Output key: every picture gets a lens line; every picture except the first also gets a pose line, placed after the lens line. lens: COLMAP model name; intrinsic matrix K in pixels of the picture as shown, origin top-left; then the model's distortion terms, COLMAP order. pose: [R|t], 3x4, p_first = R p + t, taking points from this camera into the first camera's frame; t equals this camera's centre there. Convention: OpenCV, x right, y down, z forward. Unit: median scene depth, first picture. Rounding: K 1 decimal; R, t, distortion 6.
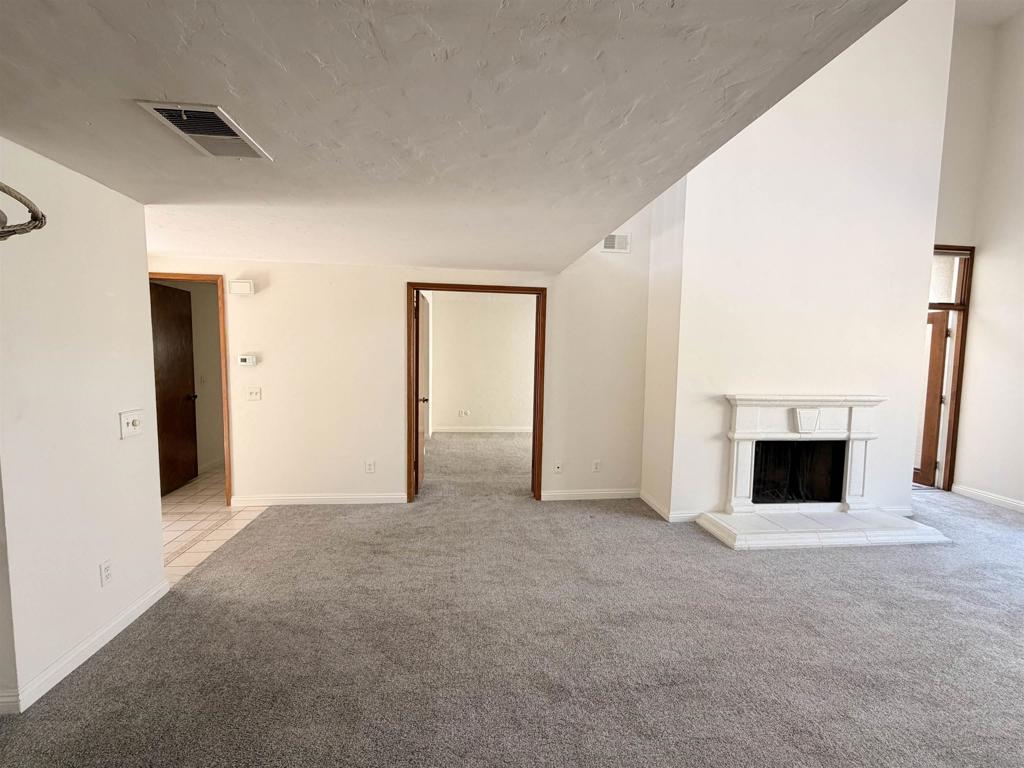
lens RADIAL K [[412.5, 0, 505.9], [0, 412.5, 383.7], [0, 0, 1]] dist [0.000747, 0.002627]
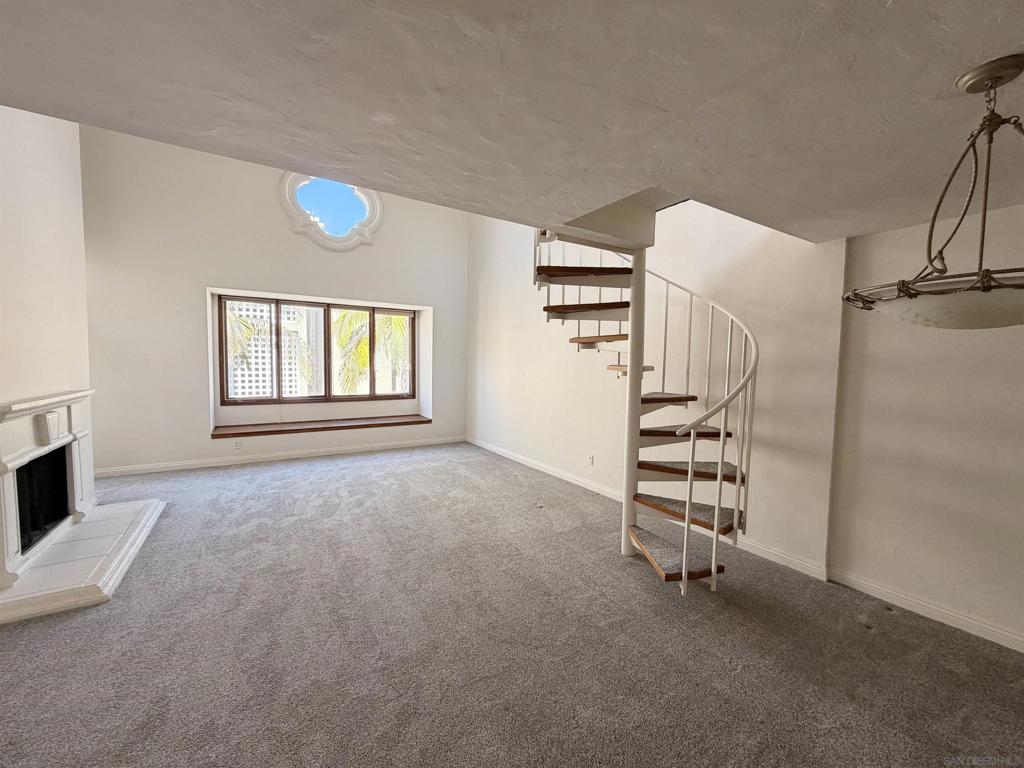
lens RADIAL K [[412.5, 0, 505.9], [0, 412.5, 383.7], [0, 0, 1]] dist [0.000747, 0.002627]
pose [[-0.413695, -0.076751, 0.907174, -0.411846], [0.042781, 0.993701, 0.103581, -0.048590], [-0.909410, 0.081661, -0.407806, 0.585314]]
